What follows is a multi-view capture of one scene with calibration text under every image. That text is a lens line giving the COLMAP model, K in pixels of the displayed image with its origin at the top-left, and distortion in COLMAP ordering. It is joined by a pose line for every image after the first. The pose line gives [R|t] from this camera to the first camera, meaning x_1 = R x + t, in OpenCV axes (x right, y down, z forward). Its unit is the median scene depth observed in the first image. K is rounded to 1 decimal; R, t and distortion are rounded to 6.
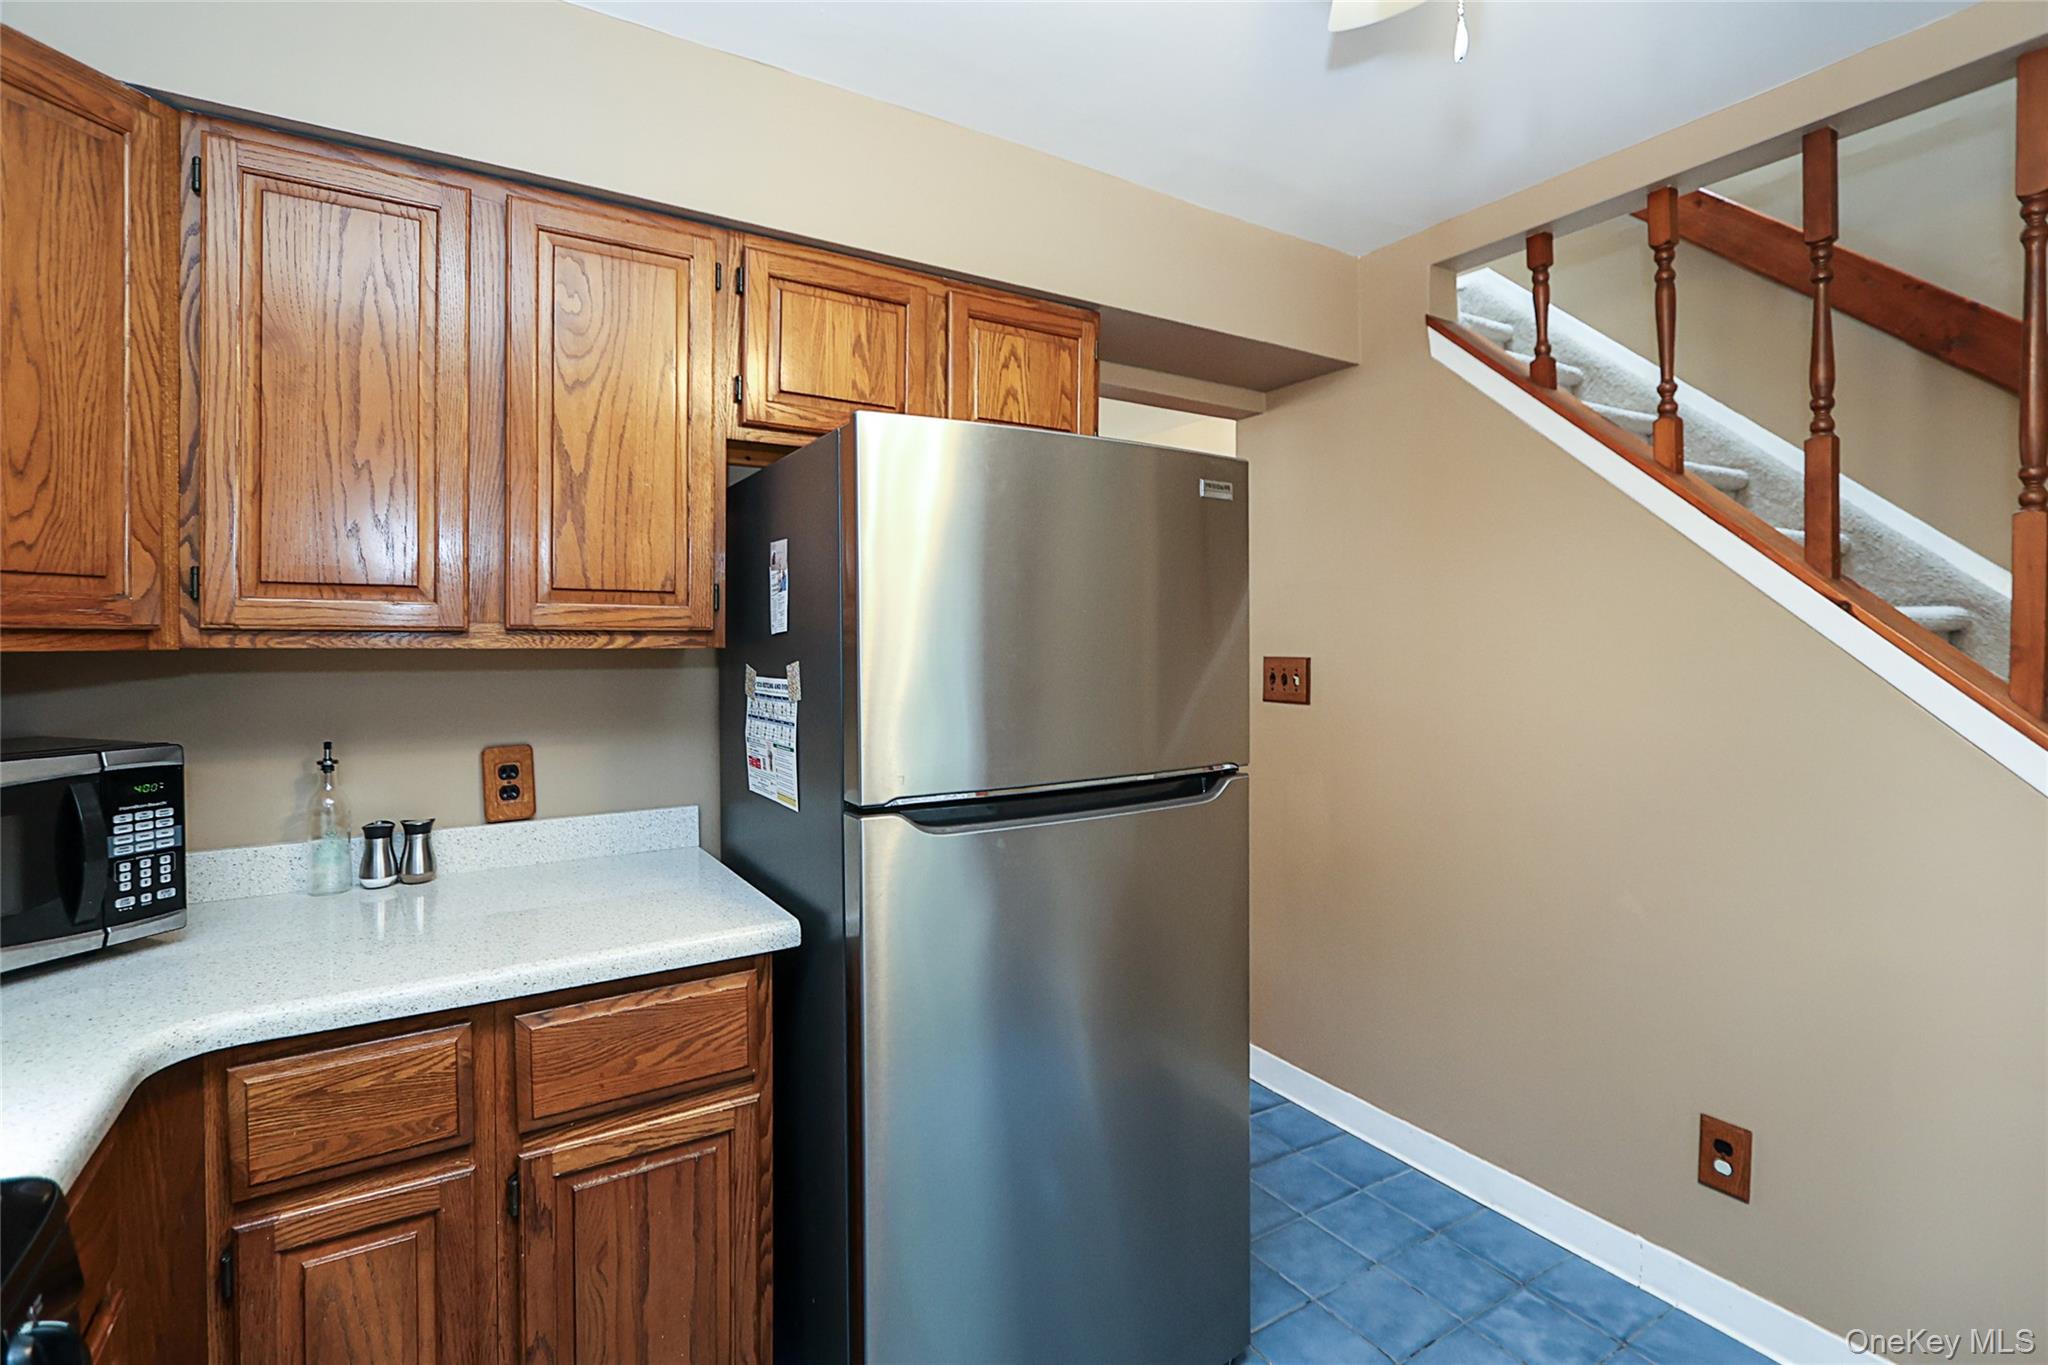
lens RADIAL K [[961.1, 0, 1015.8], [0, 961.1, 647.8], [0, 0, 1]] dist [-0.009792, 0.000387]
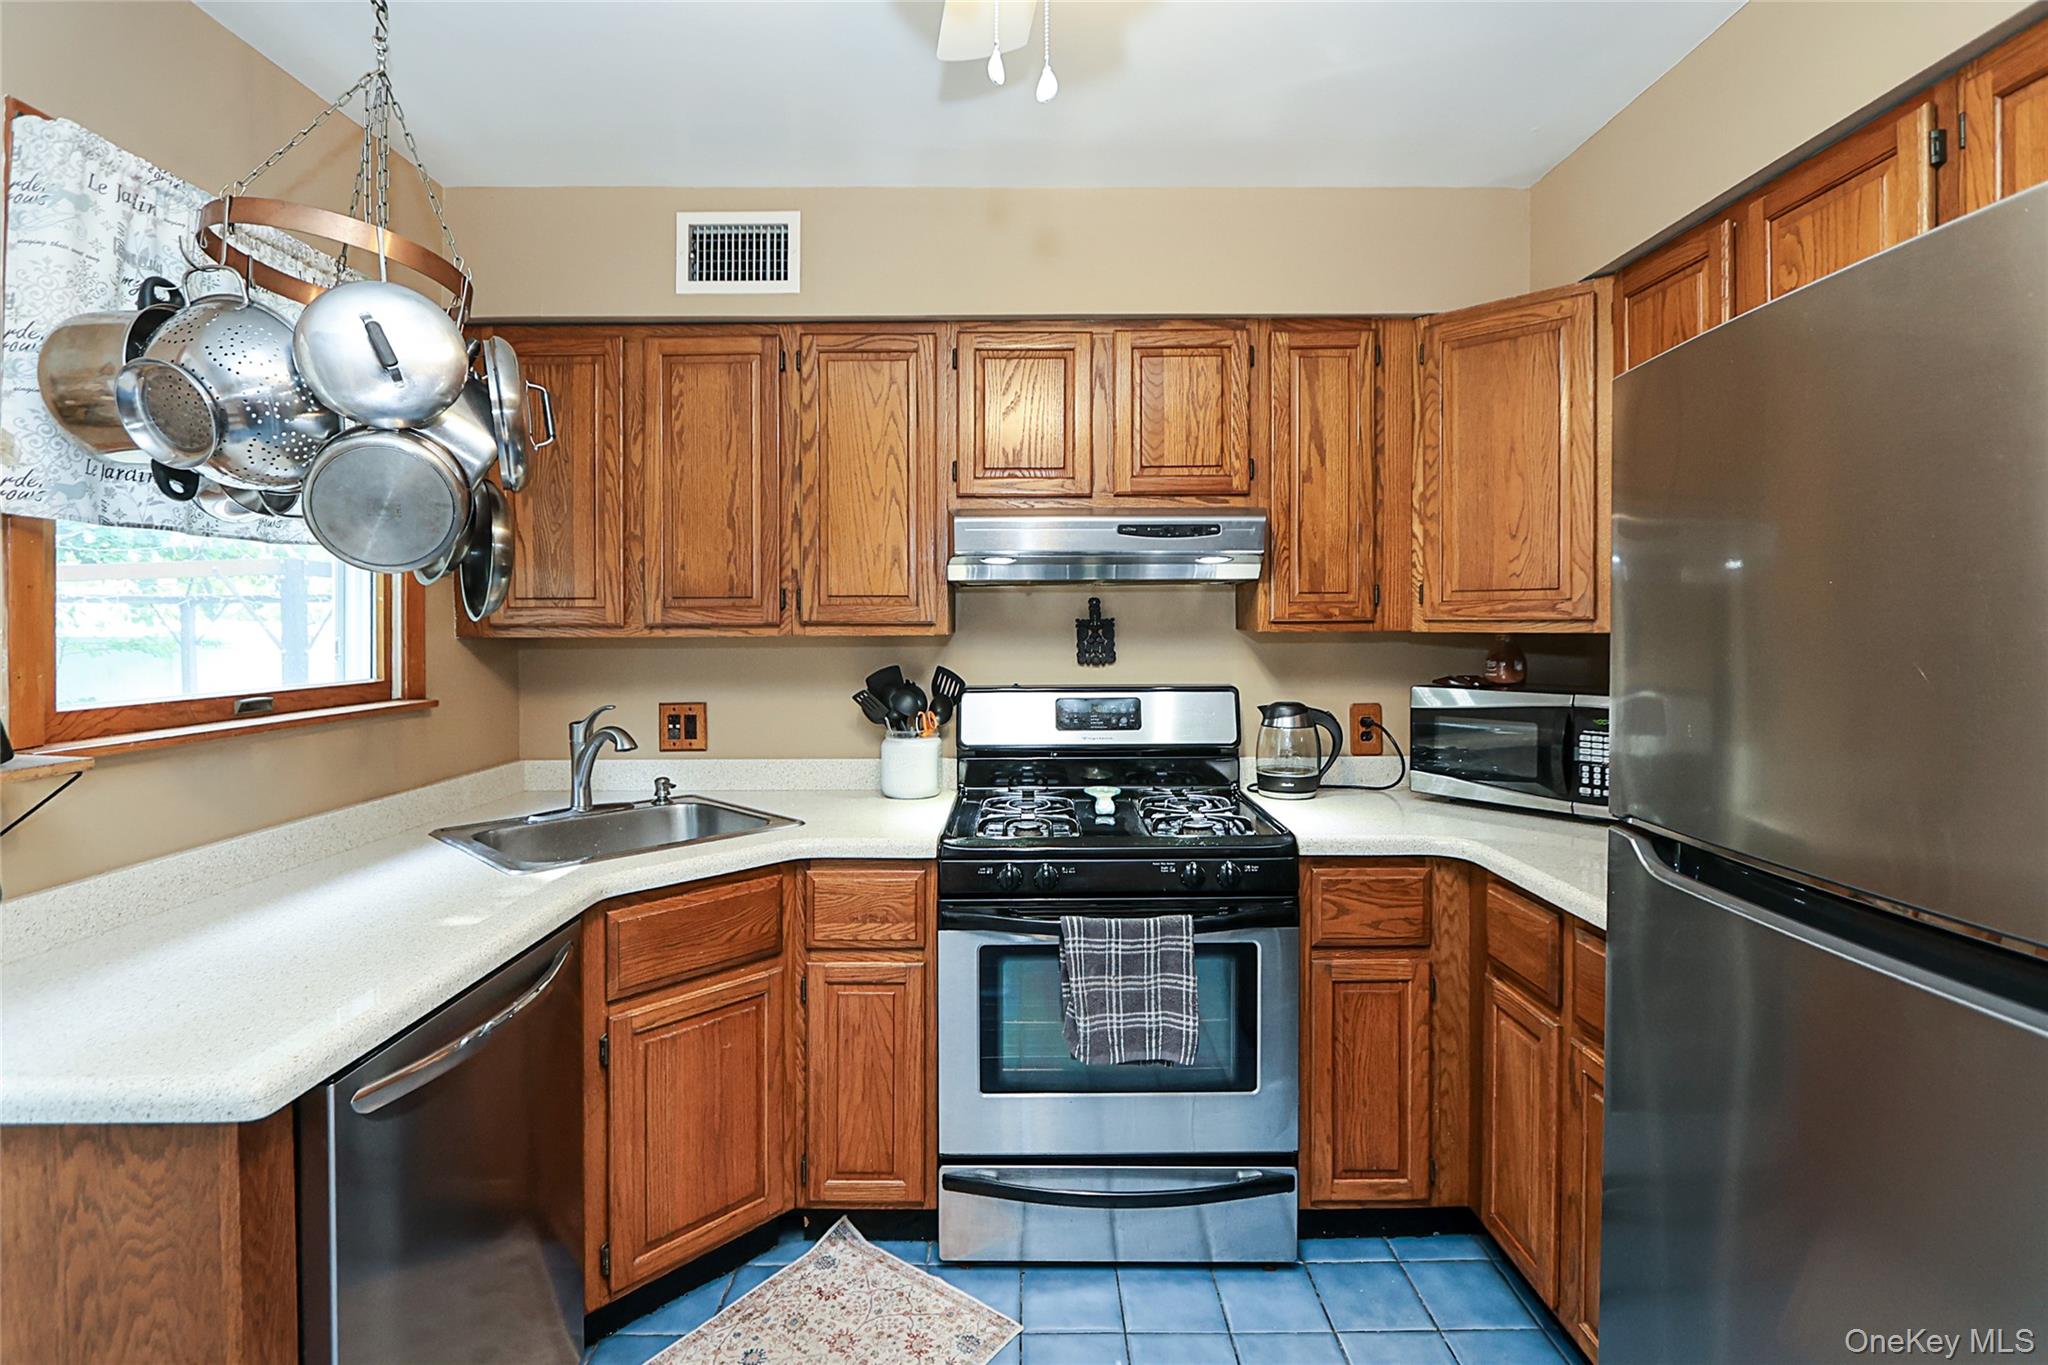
lens RADIAL K [[961.1, 0, 1012.1], [0, 961.1, 625.6], [0, 0, 1]] dist [-0.009792, 0.000387]
pose [[-0.531548, 0.002335, -0.847025, 0.887328], [-0.009187, 0.999921, 0.008522, -0.013983], [0.846978, 0.012311, -0.531485, 0.978383]]
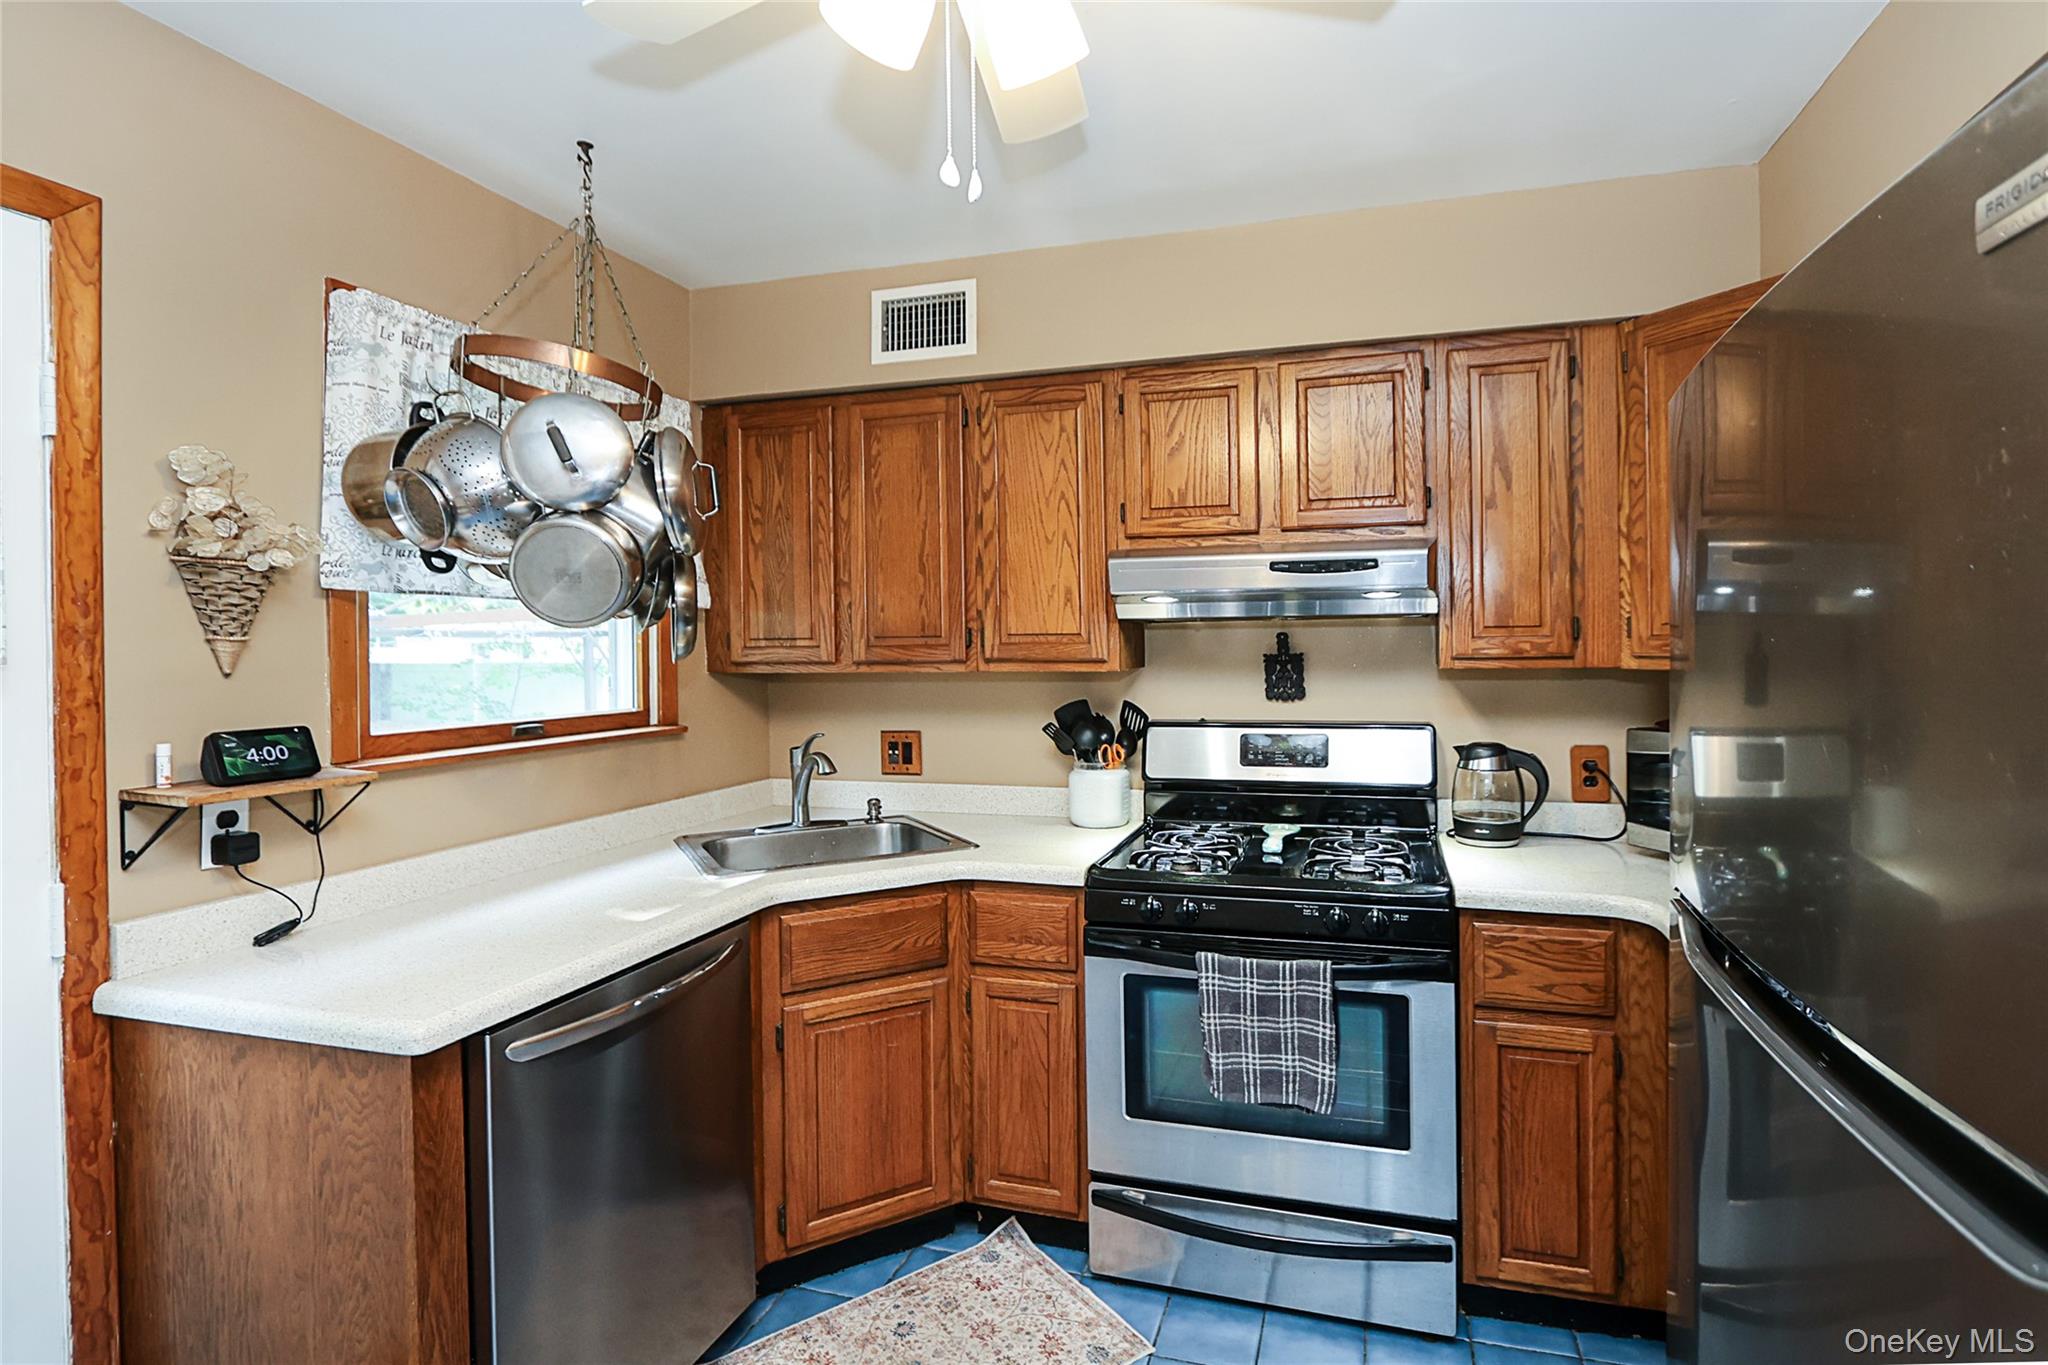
lens RADIAL K [[961.1, 0, 1075.4], [0, 961.1, 650.2], [0, 0, 1]] dist [-0.009792, 0.000387]
pose [[-0.739700, 0.005569, -0.672914, 0.750618], [-0.002347, 0.999938, 0.010856, -0.038772], [0.672933, 0.009610, -0.739641, 1.221051]]
